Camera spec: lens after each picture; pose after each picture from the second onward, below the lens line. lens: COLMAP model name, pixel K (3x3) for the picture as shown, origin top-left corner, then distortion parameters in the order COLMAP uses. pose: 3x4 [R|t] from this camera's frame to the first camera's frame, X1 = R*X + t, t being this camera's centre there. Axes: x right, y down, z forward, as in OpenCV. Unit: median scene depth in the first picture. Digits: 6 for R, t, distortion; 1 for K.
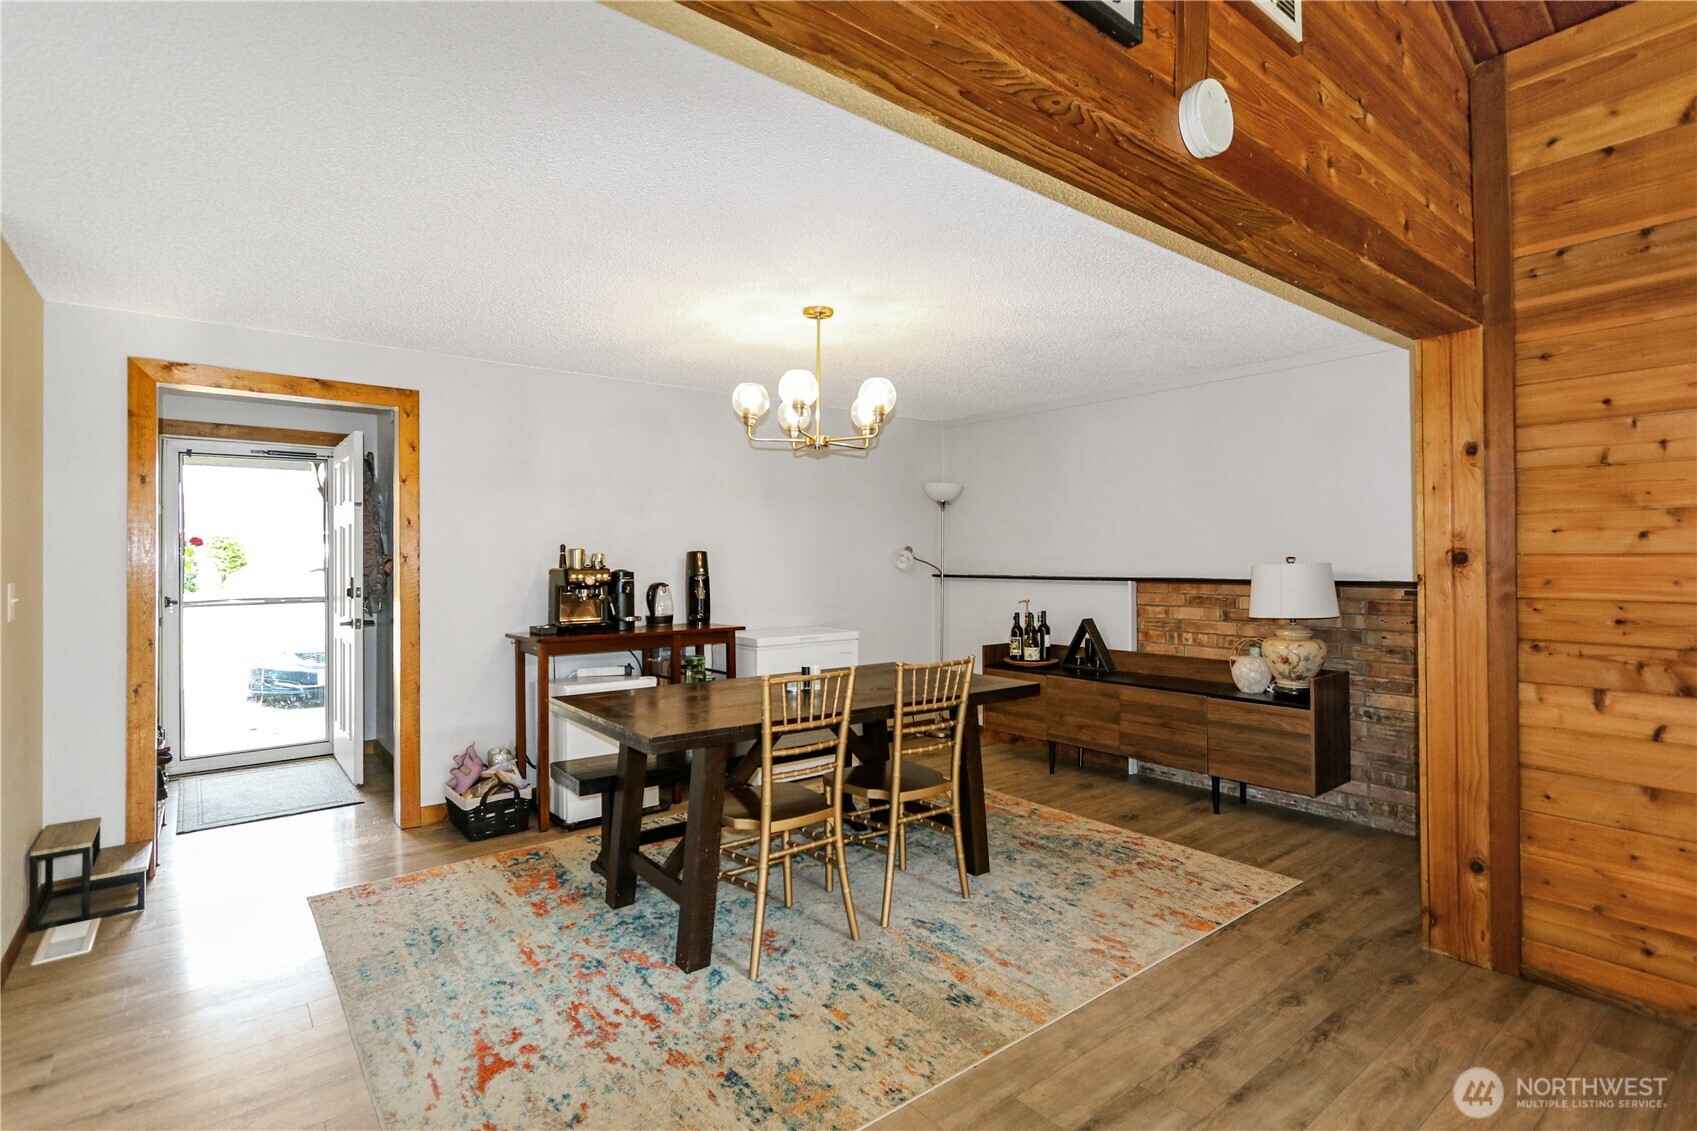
lens RADIAL K [[813.0, 0, 848.9], [0, 813.0, 558.2], [0, 0, 1]] dist [0.001716, 0.000517]
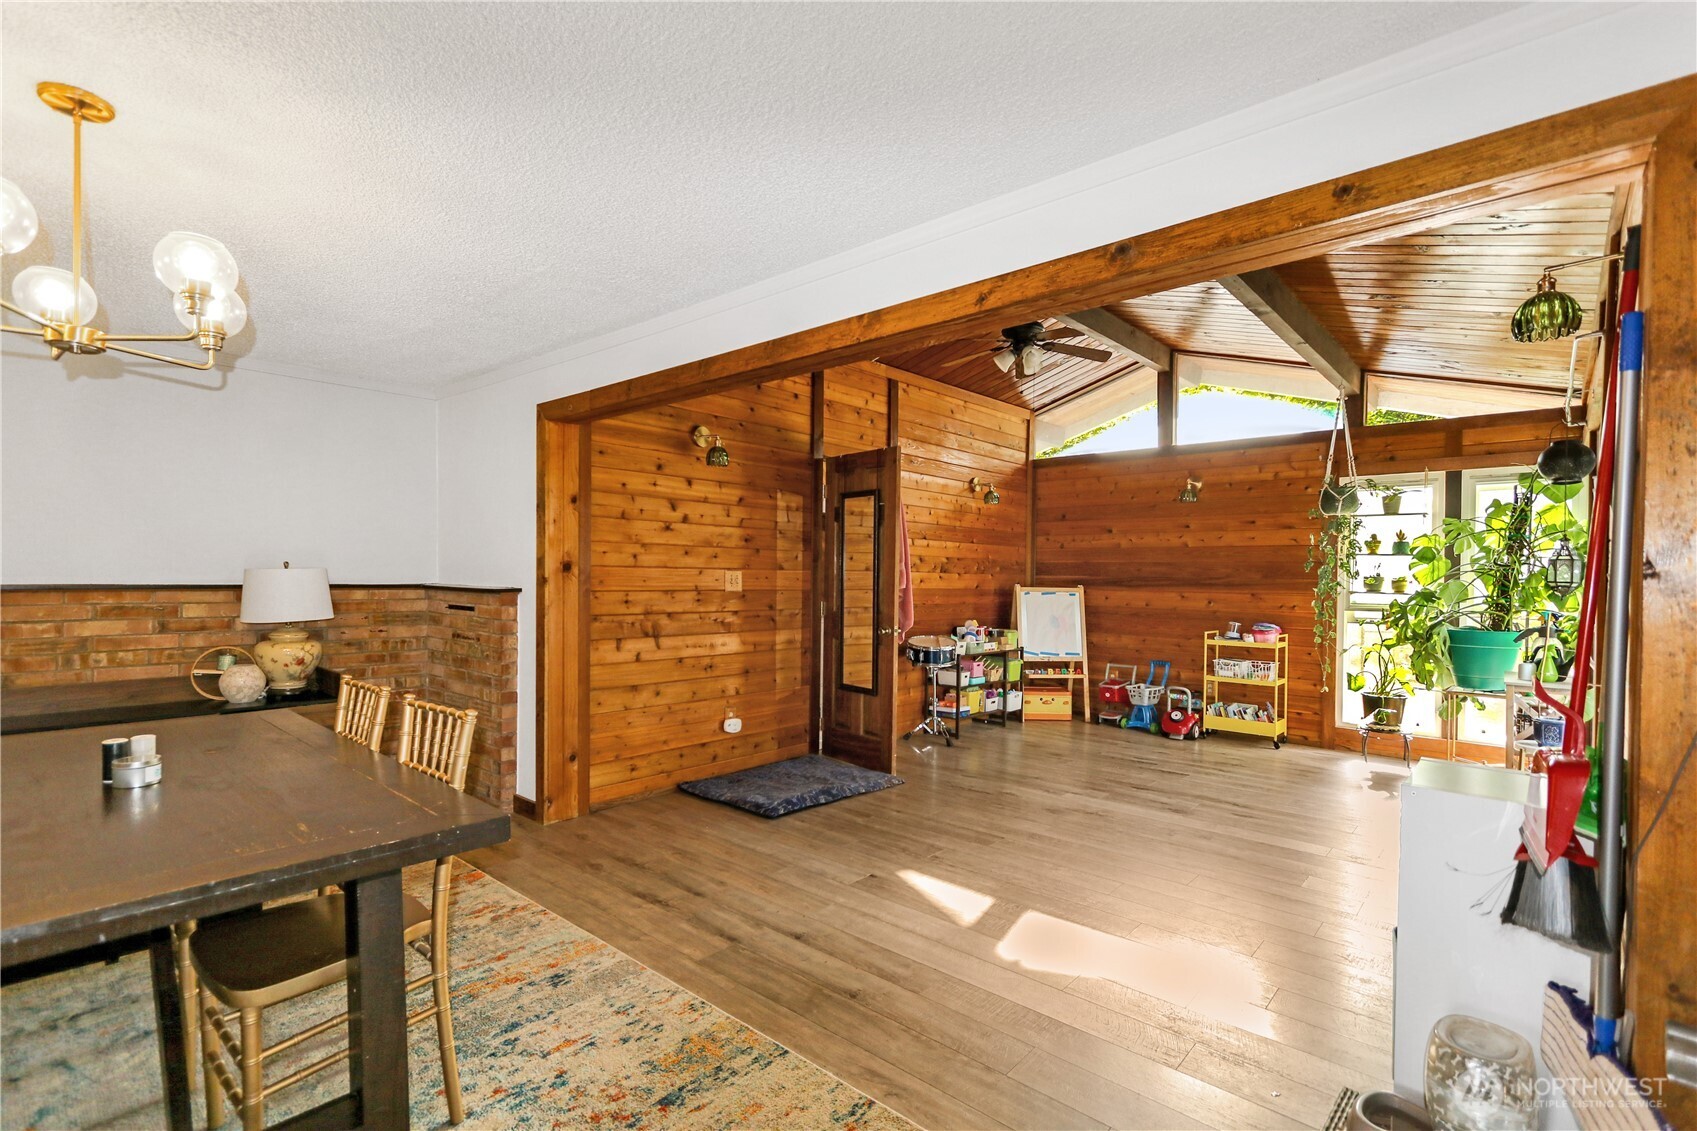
lens RADIAL K [[774.9, 0, 834.5], [0, 774.9, 573.9], [0, 0, 1]] dist [0.002530, 0.000627]
pose [[-0.167523, 0.002773, 0.985864, -0.721920], [-0.013985, 0.999889, -0.005189, 0.012332], [-0.985769, -0.014657, -0.167466, 0.647158]]
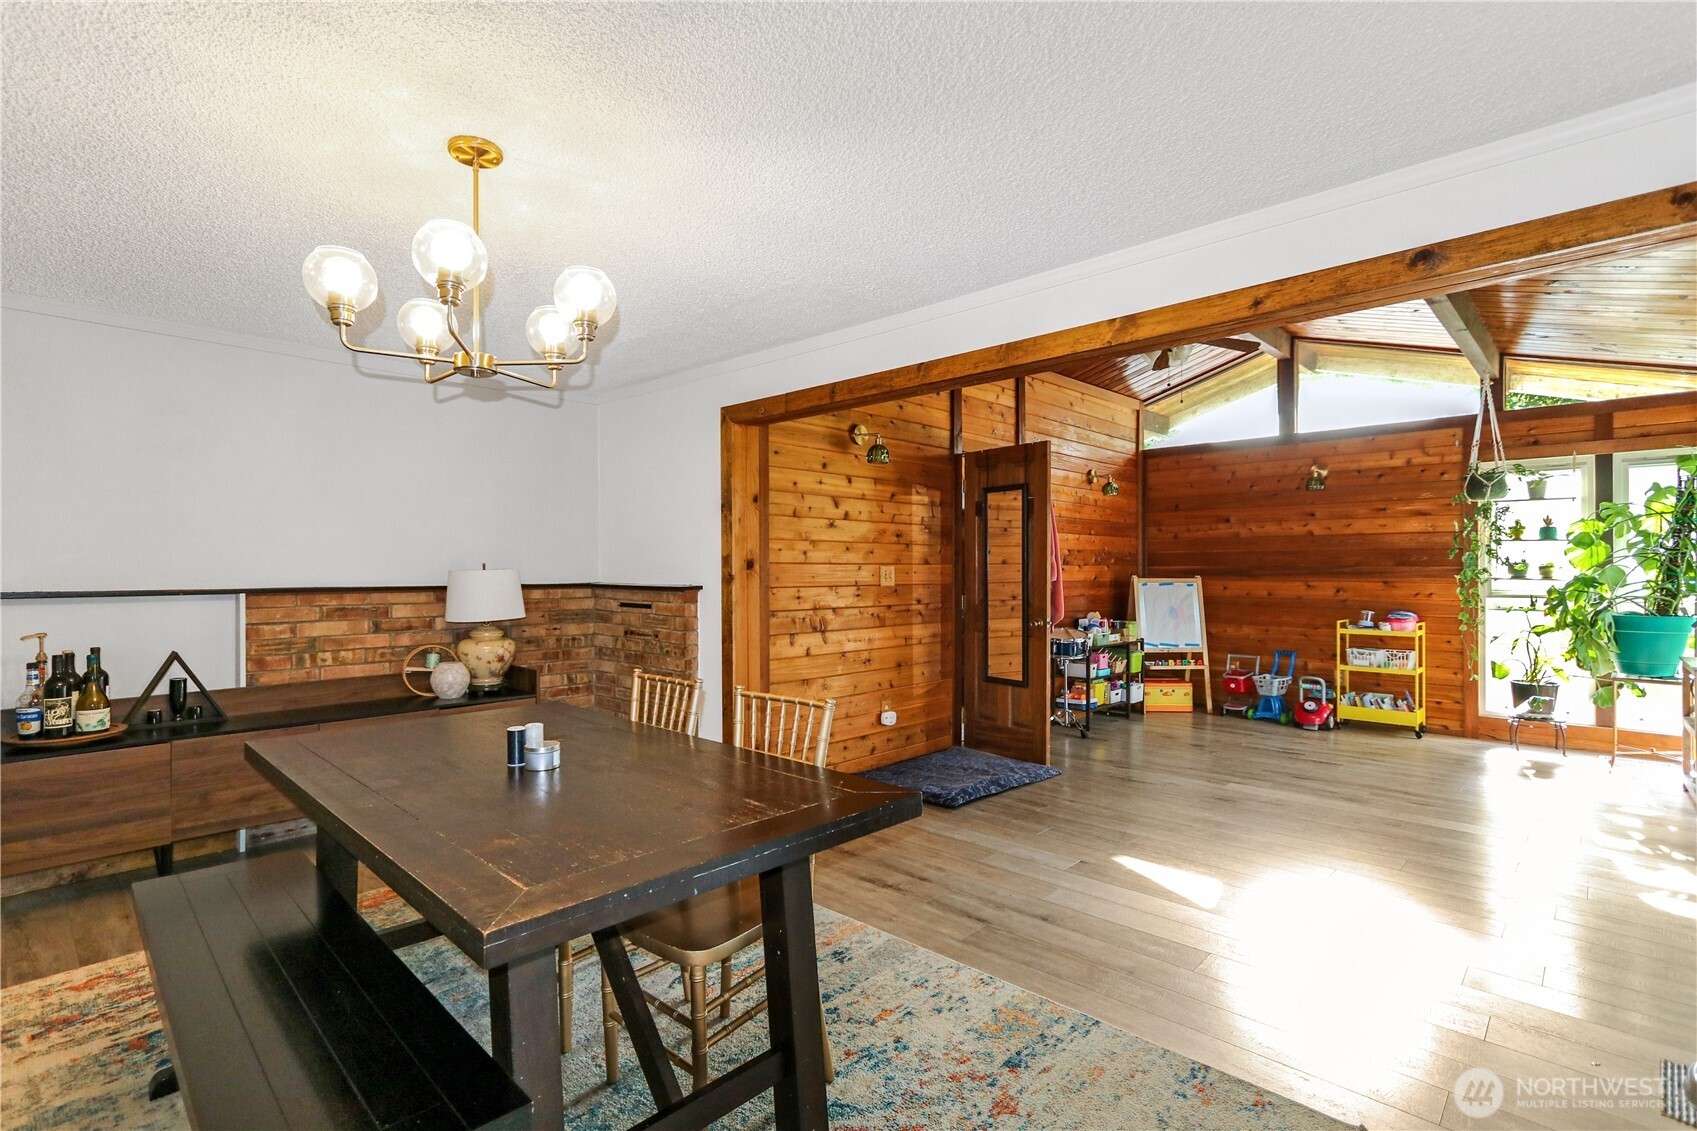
lens RADIAL K [[788.3, 0, 844.0], [0, 788.3, 562.4], [0, 0, 1]] dist [0.000631, -0.000067]
pose [[-0.133913, 0.011663, 0.990924, -0.738473], [-0.000115, 0.999931, -0.011785, 0.012780], [-0.990993, -0.001692, -0.133902, 0.897537]]
